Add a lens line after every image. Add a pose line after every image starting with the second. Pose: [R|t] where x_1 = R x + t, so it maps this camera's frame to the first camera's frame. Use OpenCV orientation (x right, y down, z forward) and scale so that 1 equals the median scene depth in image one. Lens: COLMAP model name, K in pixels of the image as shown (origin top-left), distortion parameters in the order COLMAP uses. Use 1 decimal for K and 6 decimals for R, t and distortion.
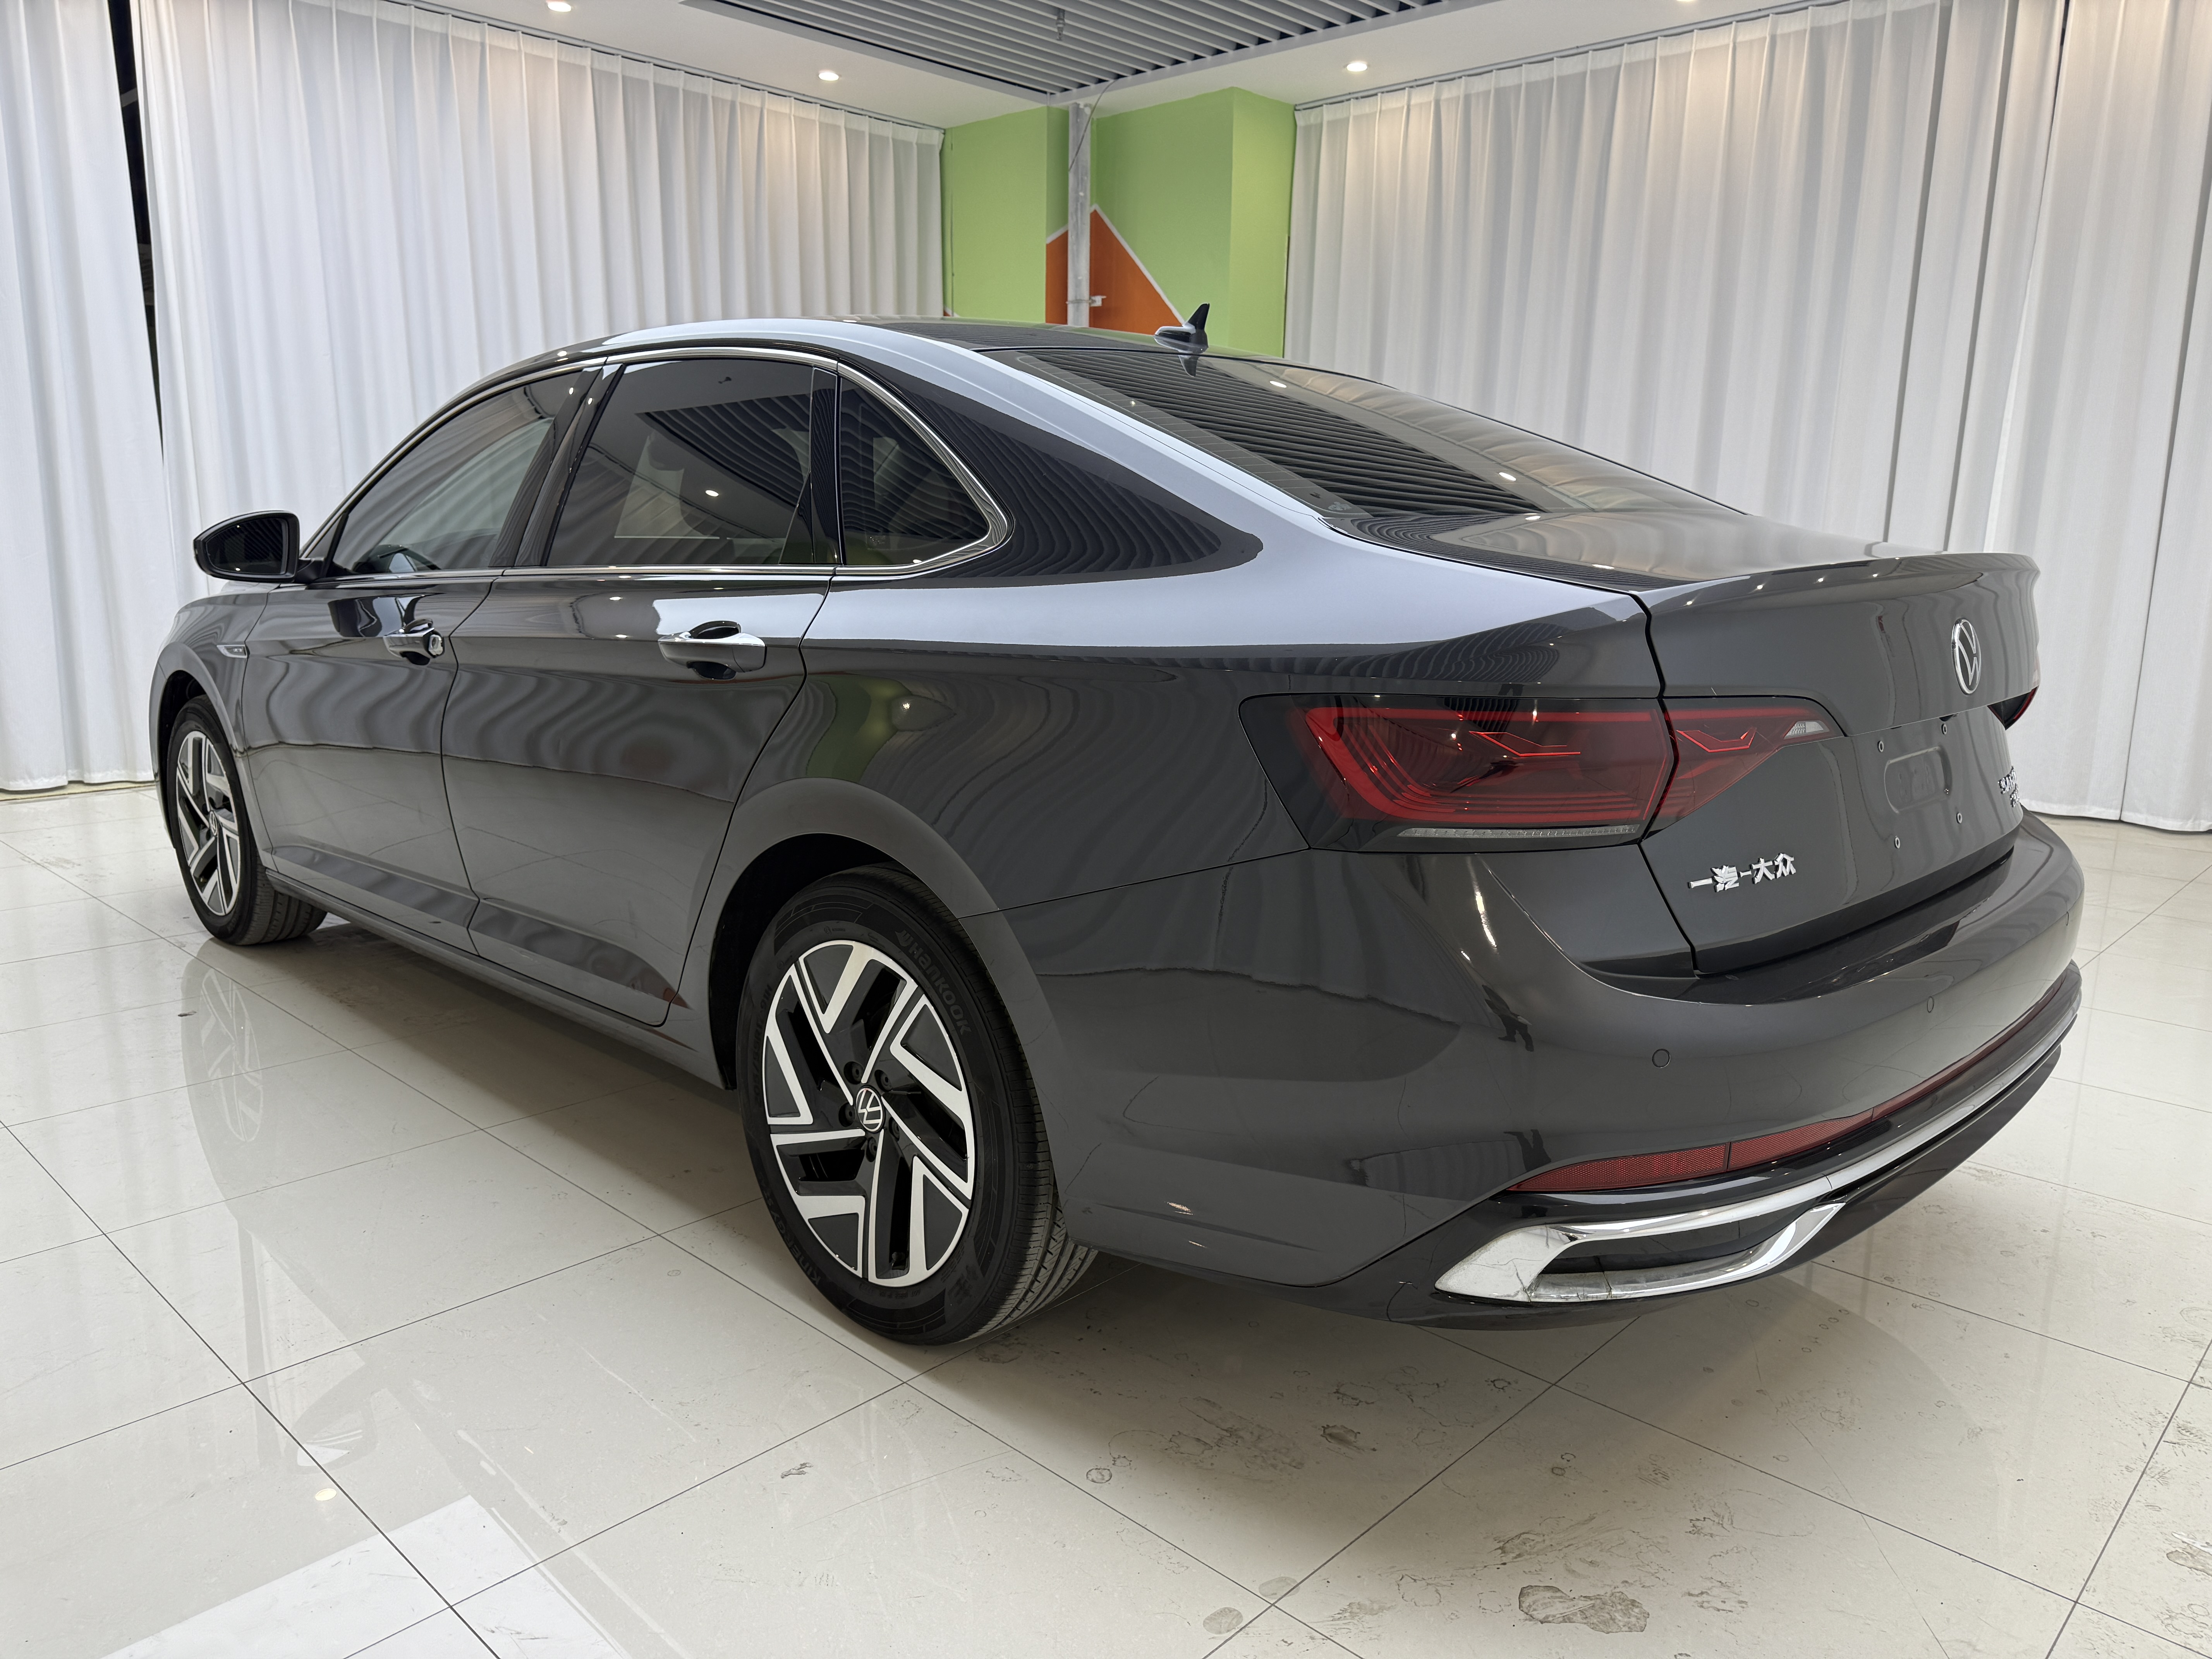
lens RADIAL K [[1545.1, 0, 1096.3], [0, 1545.1, 832.5], [0, 0, 1]] dist [-0.012204, -0.009300]
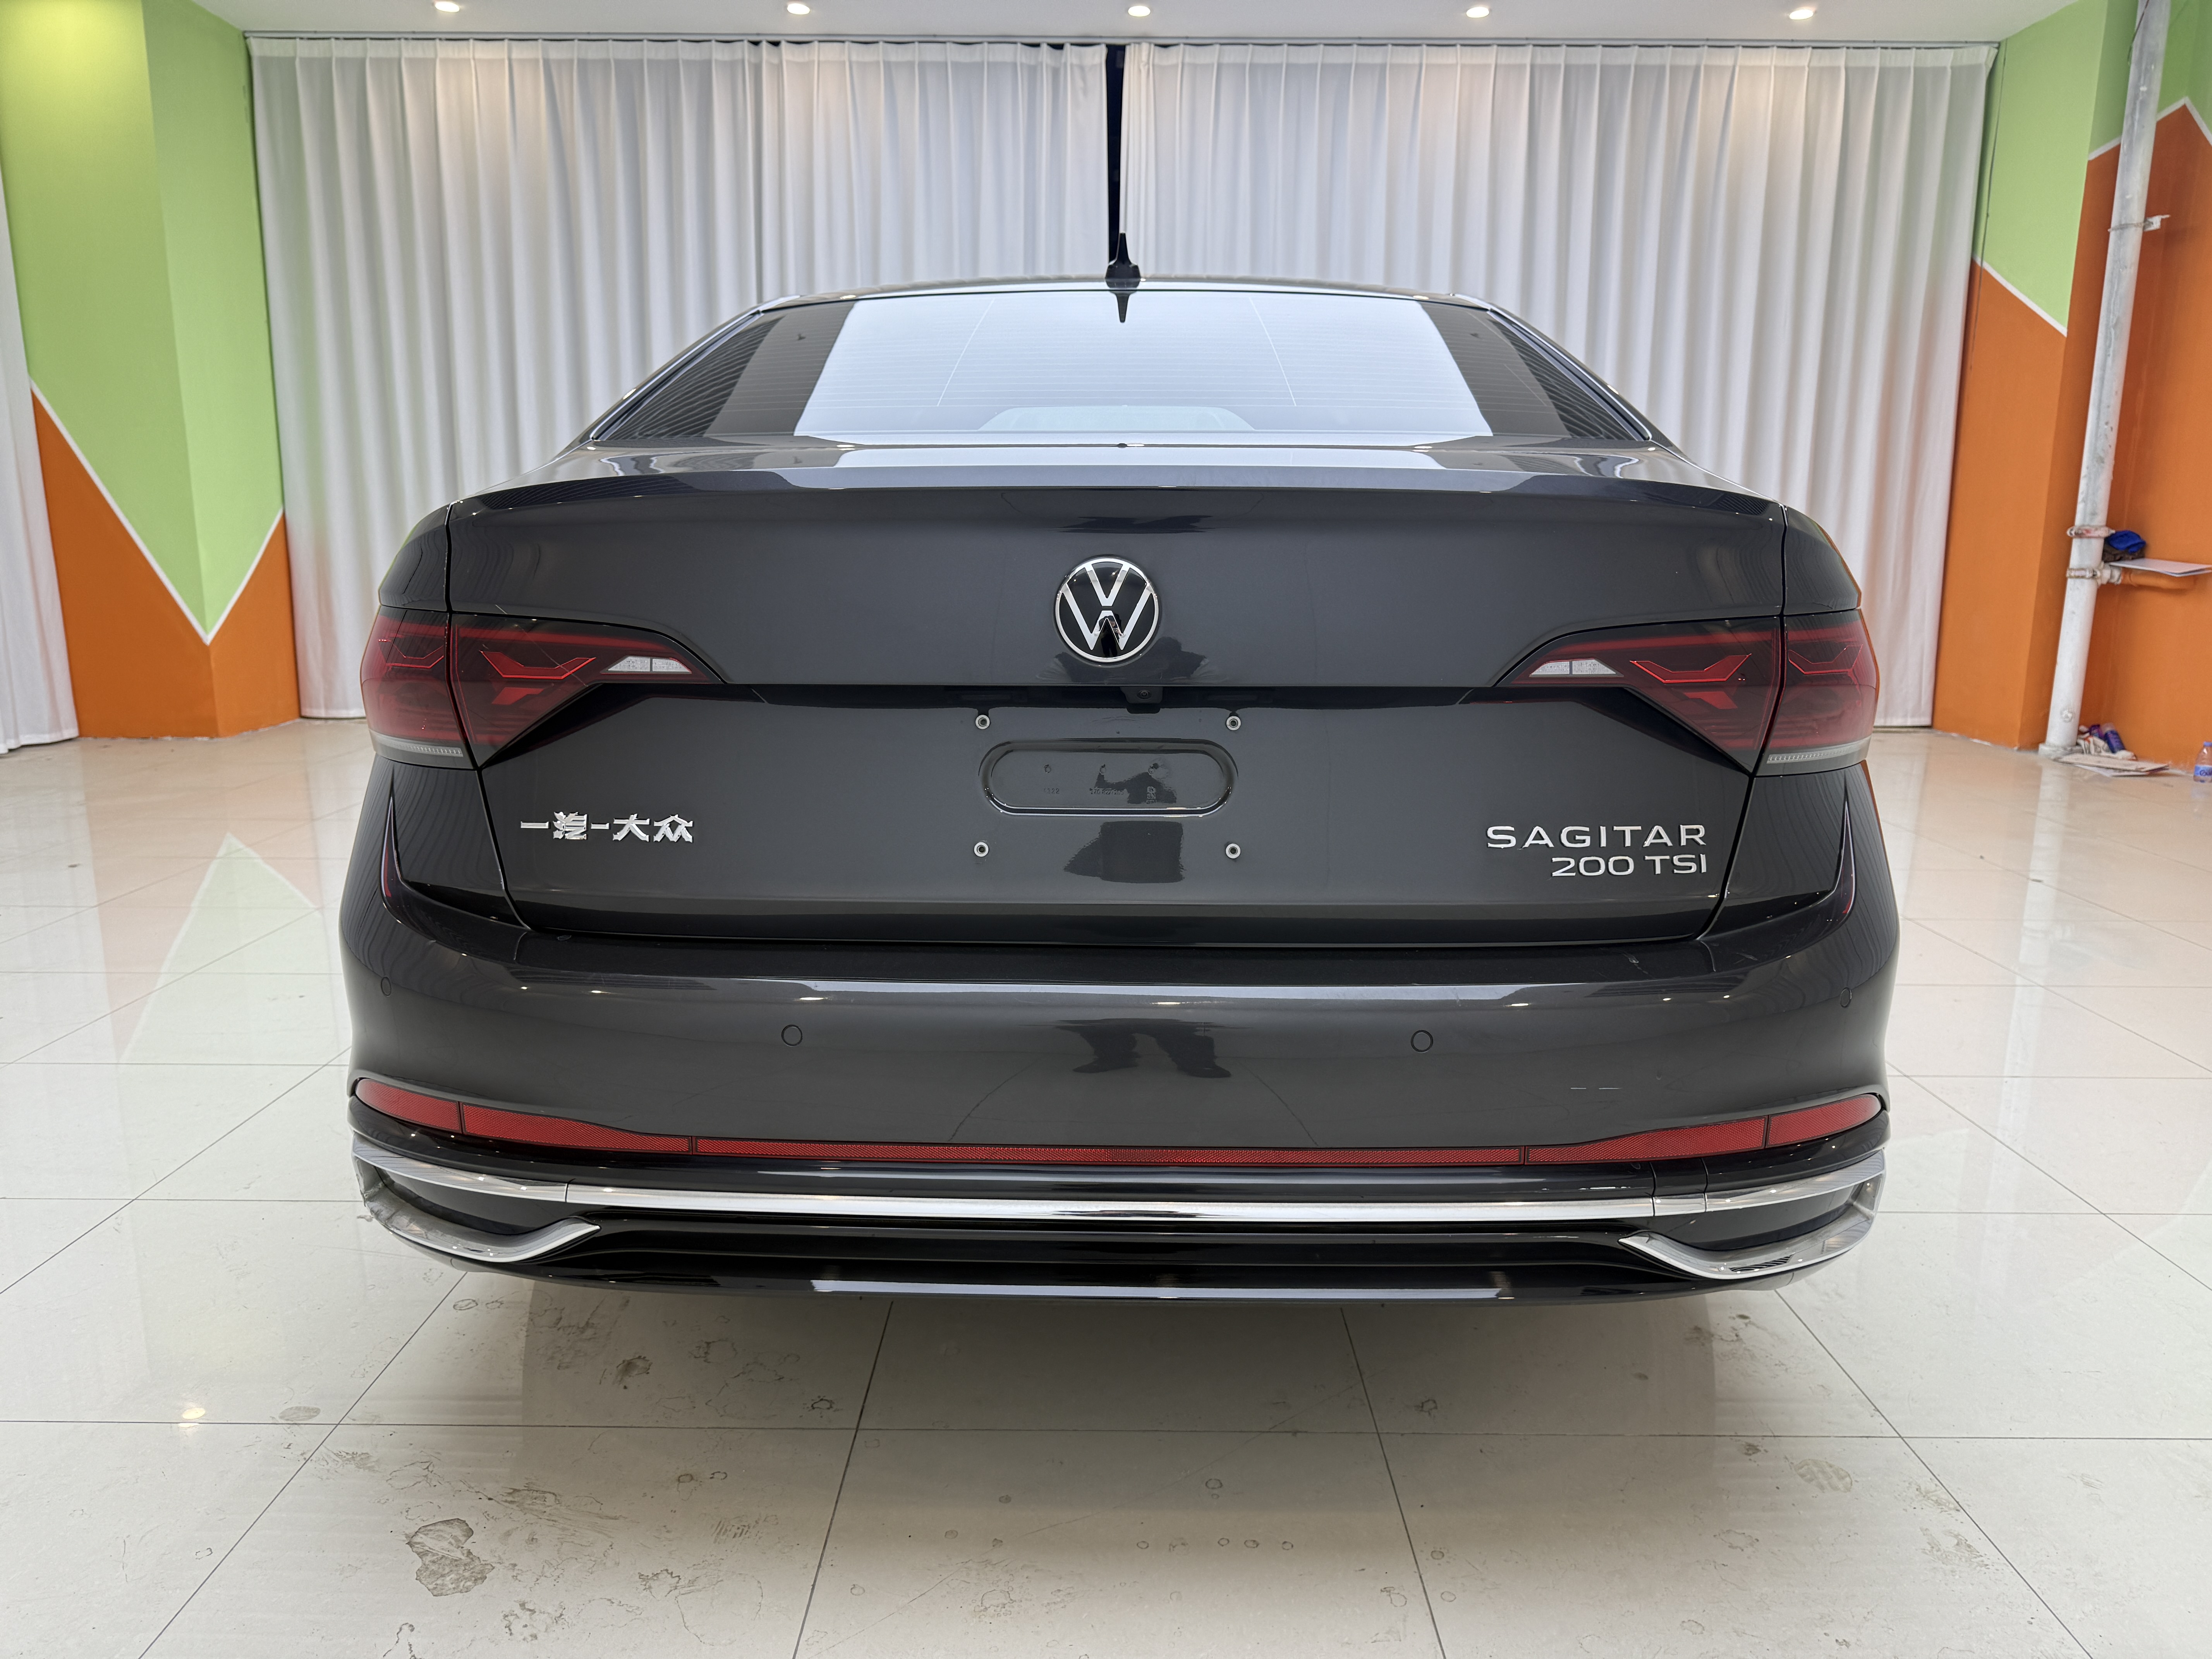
lens RADIAL K [[1545.1, 0, 1090.8], [0, 1545.1, 823.8], [0, 0, 1]] dist [-0.012204, -0.009300]
pose [[0.694590, 0.122733, -0.708860, 0.692091], [-0.130578, 0.990481, 0.043544, -0.027755], [0.707456, 0.062316, 0.704004, 0.323480]]
